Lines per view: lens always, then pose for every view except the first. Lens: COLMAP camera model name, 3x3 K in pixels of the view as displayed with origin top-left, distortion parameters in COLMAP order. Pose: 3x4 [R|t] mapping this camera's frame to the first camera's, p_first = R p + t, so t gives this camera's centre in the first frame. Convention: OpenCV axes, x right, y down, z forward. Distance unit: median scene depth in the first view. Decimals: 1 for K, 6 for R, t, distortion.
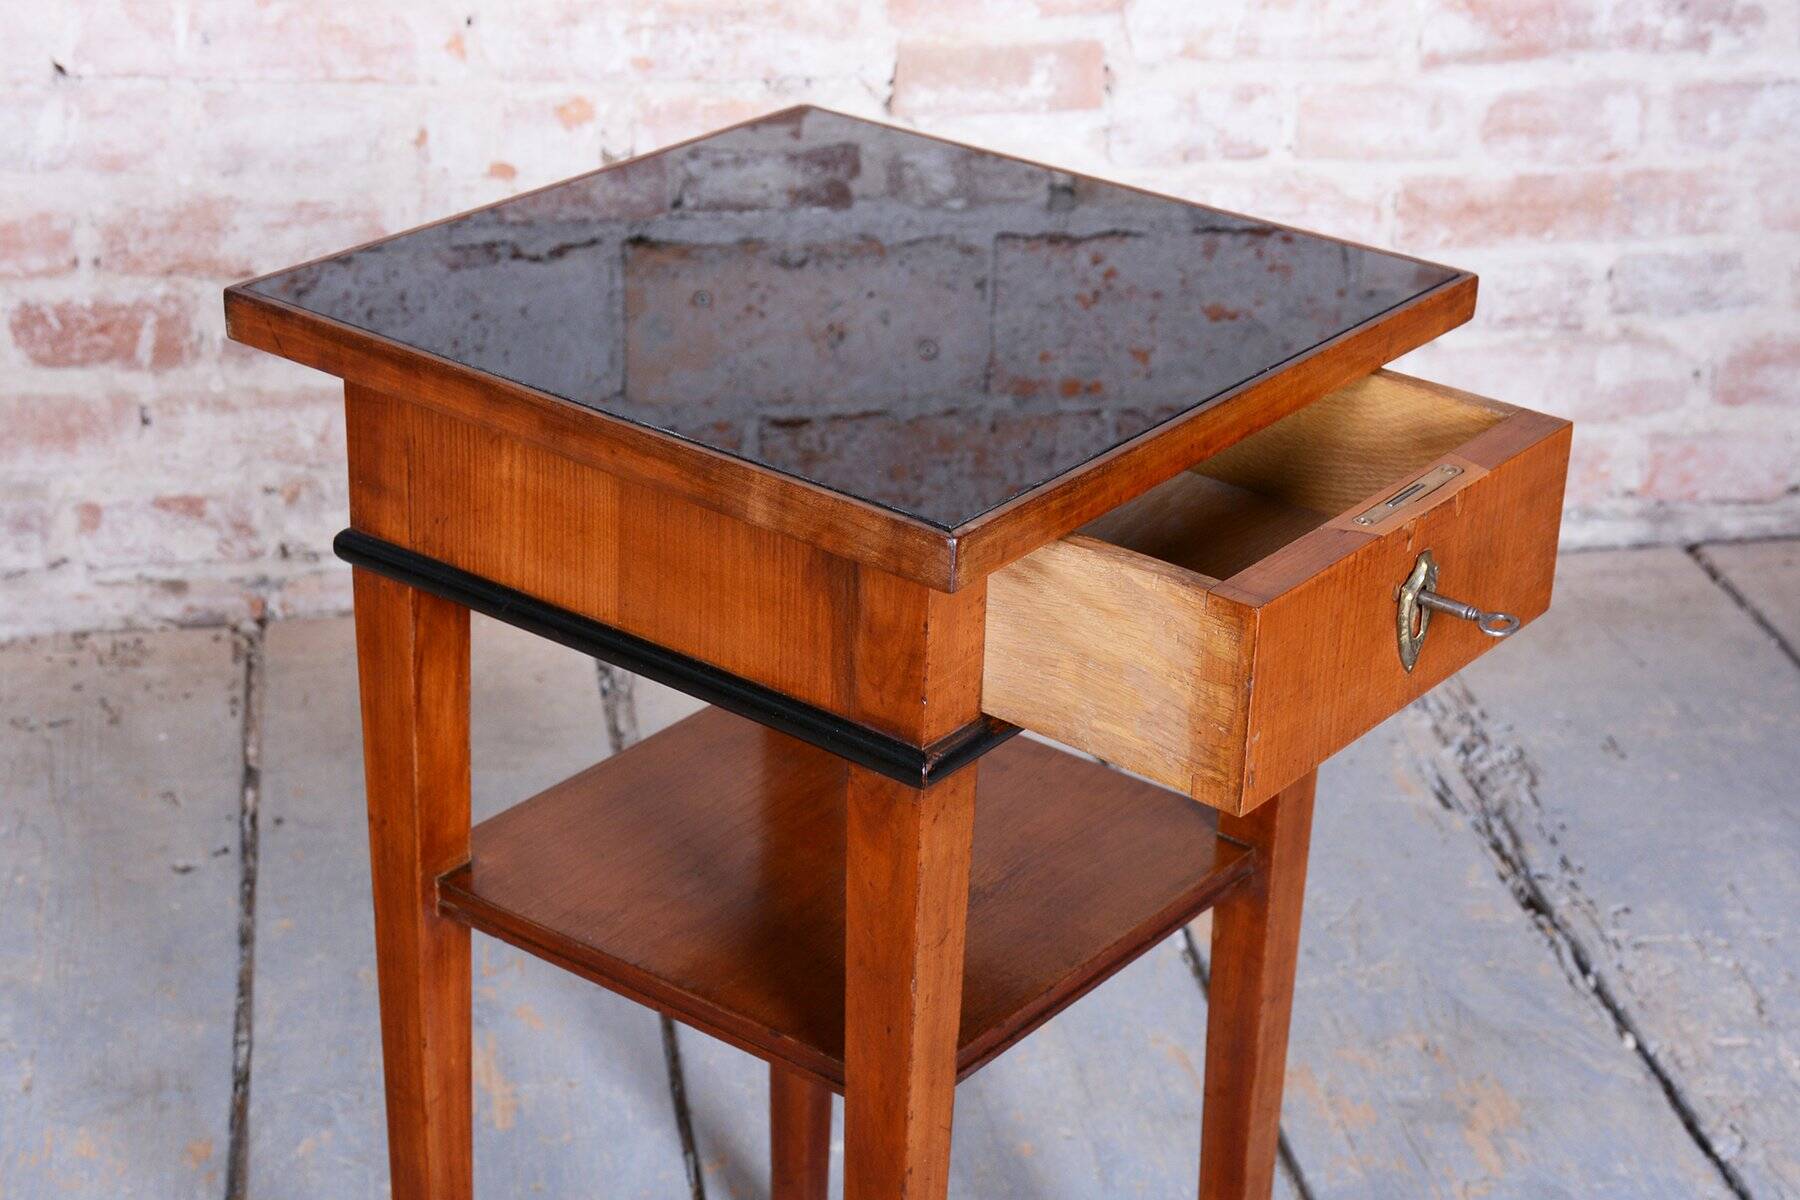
lens RADIAL K [[3206.7, 0, 900.0], [0, 3206.7, 600.0], [0, 0, 1]] dist [0.166395, -0.047205]
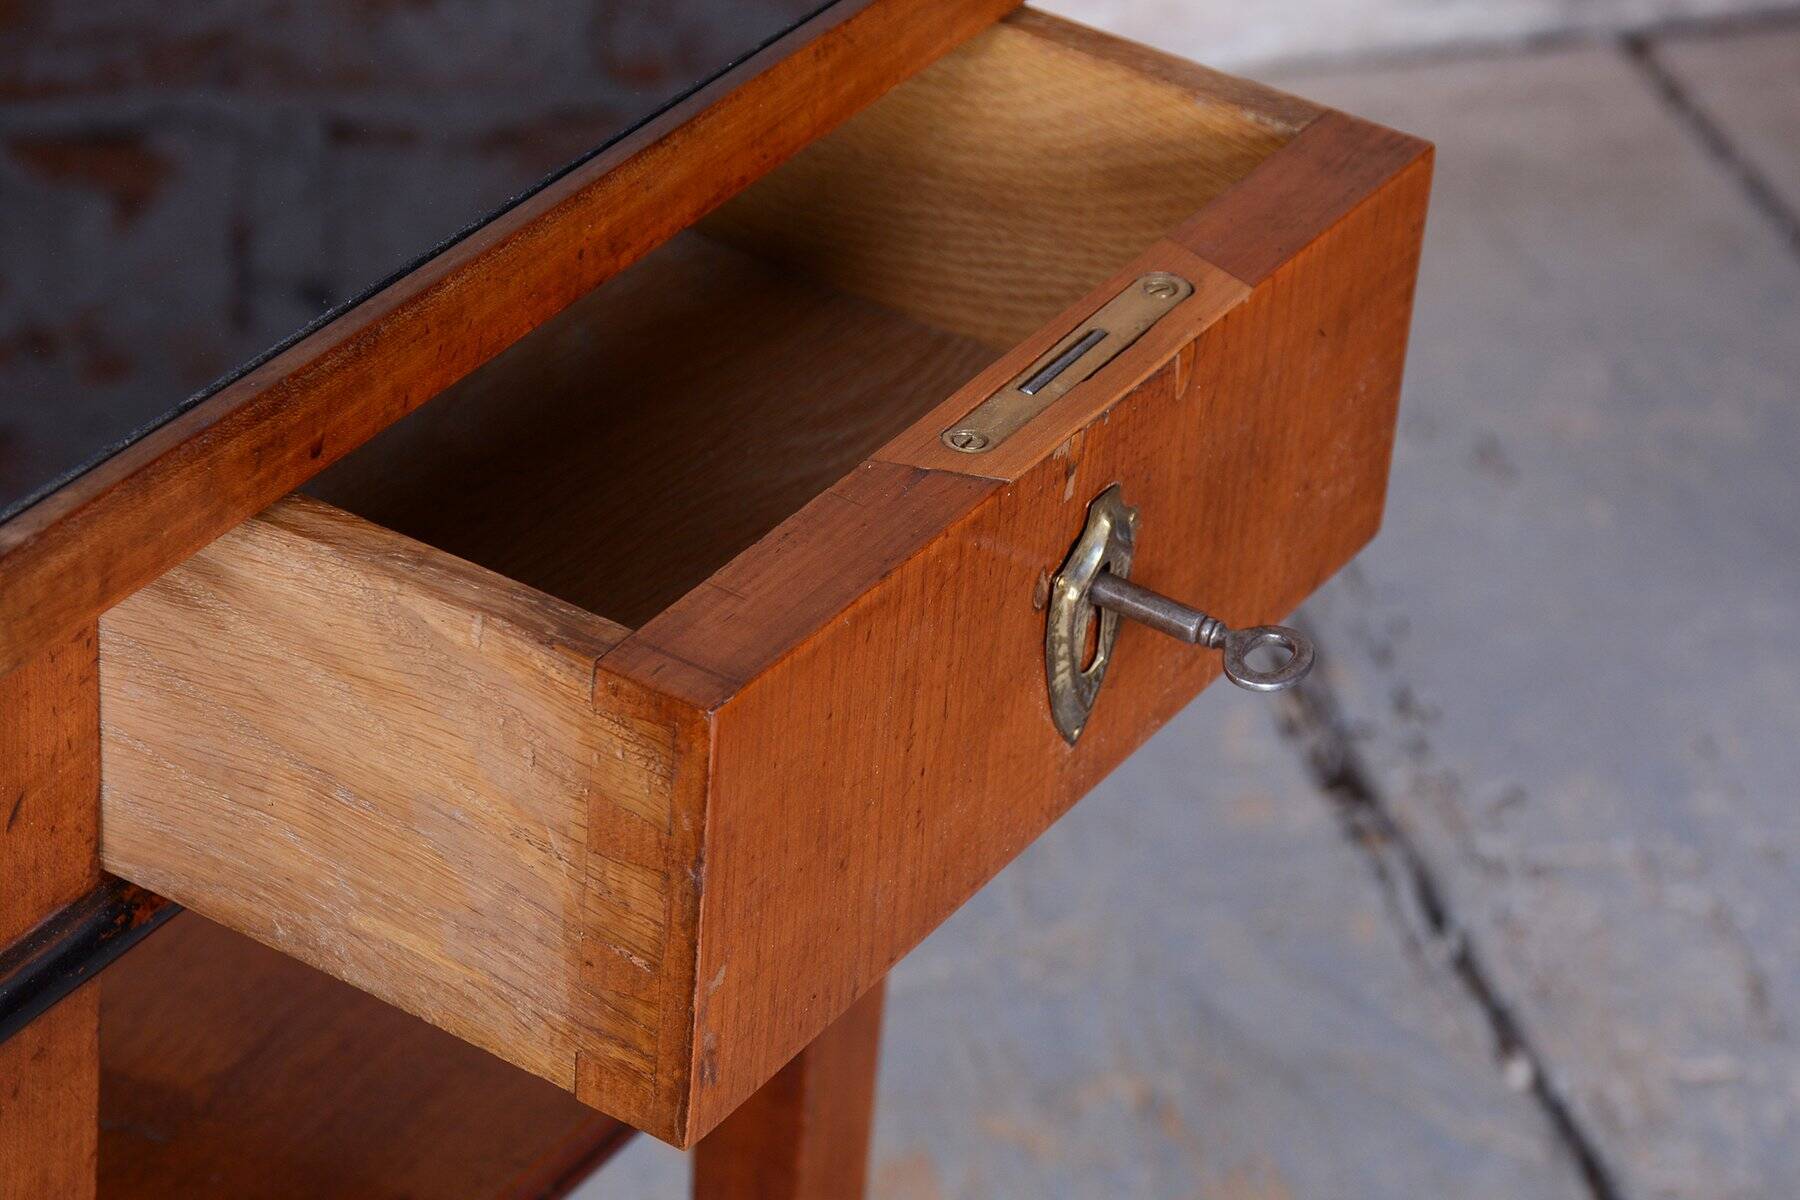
lens RADIAL K [[5093.0, 0, 900.0], [0, 5093.0, 600.0], [0, 0, 1]] dist [0.334607, 0.740864]
pose [[0.994392, -0.021880, 0.103473, 0.034355], [0.007466, 0.990448, 0.137682, -0.053933], [-0.105497, -0.136137, 0.985057, 0.172054]]
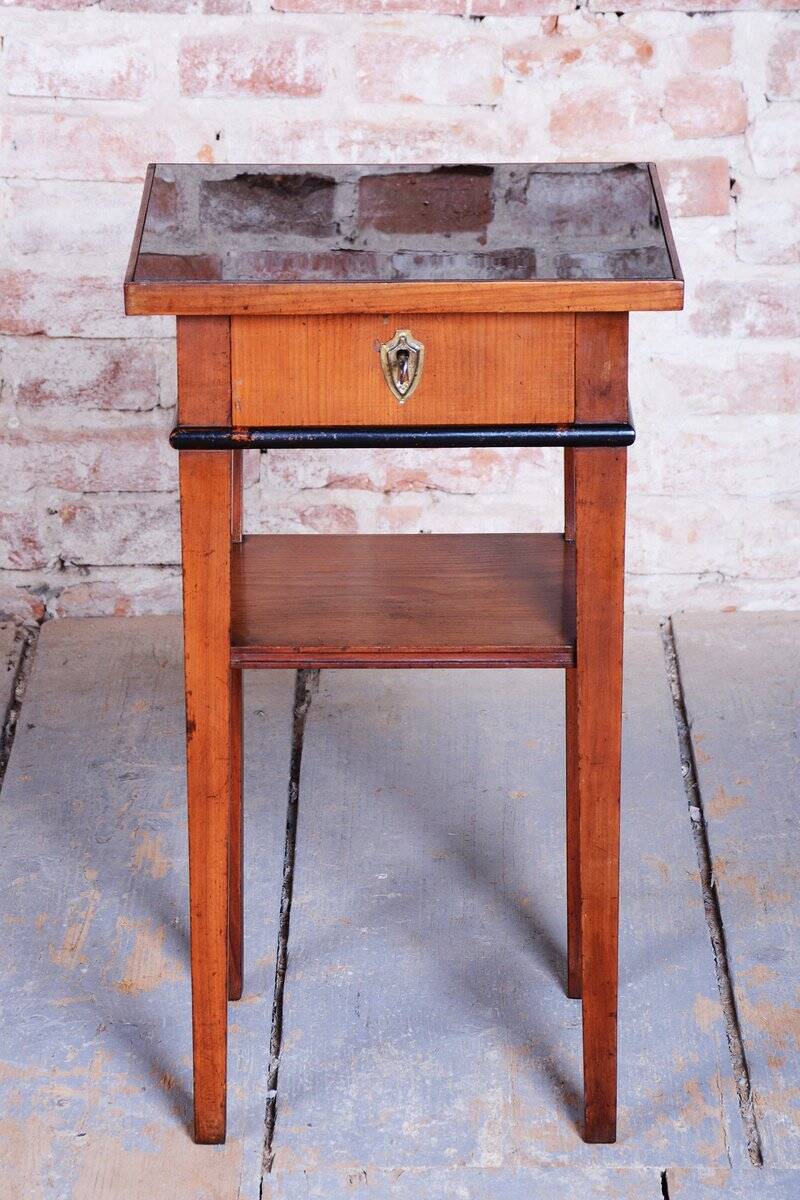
lens RADIAL K [[4580.1, 0, 400.0], [0, 4580.1, 600.0], [0, 0, 1]] dist [0.798473, 0.058464]
pose [[0.986502, 0.023110, -0.162111, 0.260079], [-0.044310, 0.990731, -0.128410, 0.255361], [0.157640, 0.133860, 0.978382, -0.819254]]
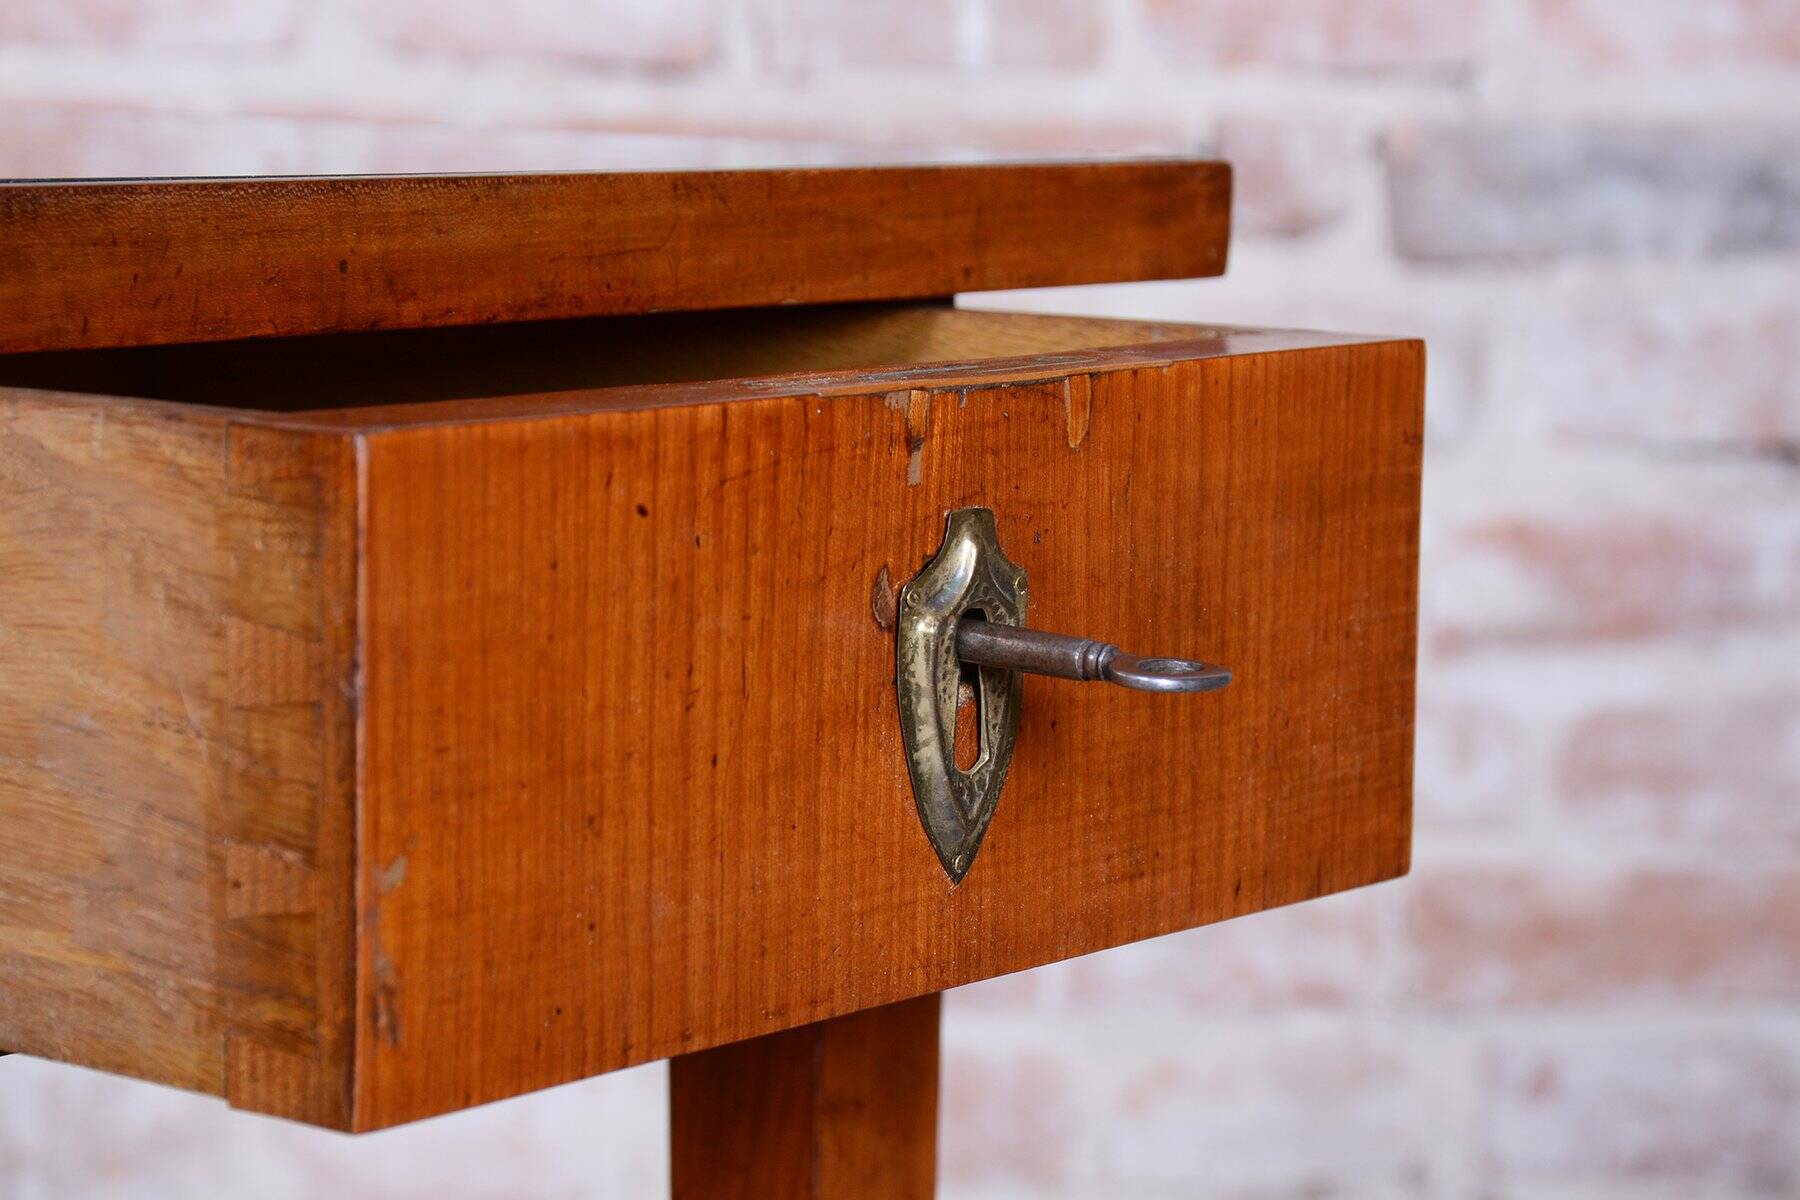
lens RADIAL K [[4936.4, 0, 901.0], [0, 4936.4, 621.2], [0, 0, 1]] dist [0.332302, 0.270132]
pose [[0.999918, -0.012778, 0.001114, 0.085732], [0.012488, 0.950082, -0.311750, 0.093442], [0.002925, 0.311738, 0.950164, 0.267530]]
